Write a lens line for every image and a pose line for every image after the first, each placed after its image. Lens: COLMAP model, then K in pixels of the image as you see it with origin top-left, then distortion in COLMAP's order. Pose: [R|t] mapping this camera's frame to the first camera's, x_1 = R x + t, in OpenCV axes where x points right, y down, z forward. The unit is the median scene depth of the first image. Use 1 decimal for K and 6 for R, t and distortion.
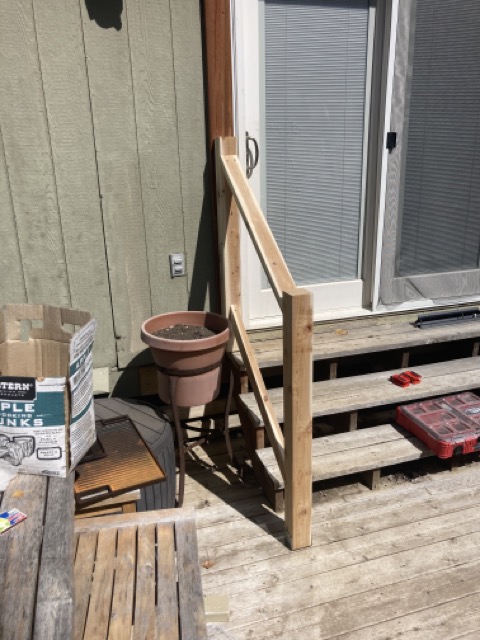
lens RADIAL K [[515.1, 0, 237.0], [0, 515.1, 324.0], [0, 0, 1]] dist [0.007973, -0.004161]
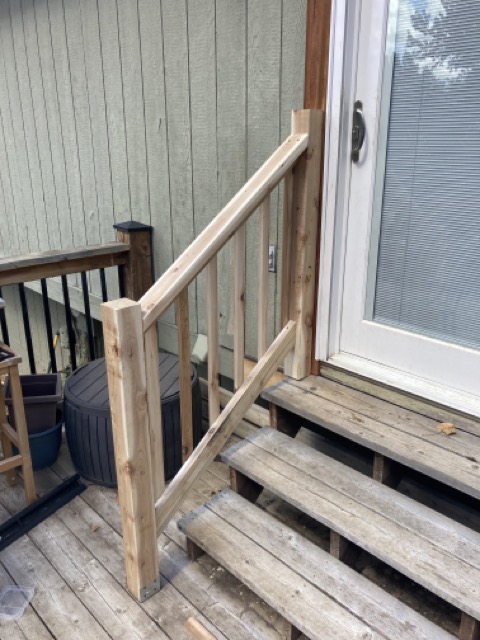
lens RADIAL K [[515.1, 0, 237.0], [0, 515.1, 324.0], [0, 0, 1]] dist [0.007973, -0.004161]
pose [[0.447603, 0.316467, -0.836361, 0.696053], [-0.299204, 0.934378, 0.193428, -0.179771], [0.842691, 0.163663, 0.512919, 0.571456]]
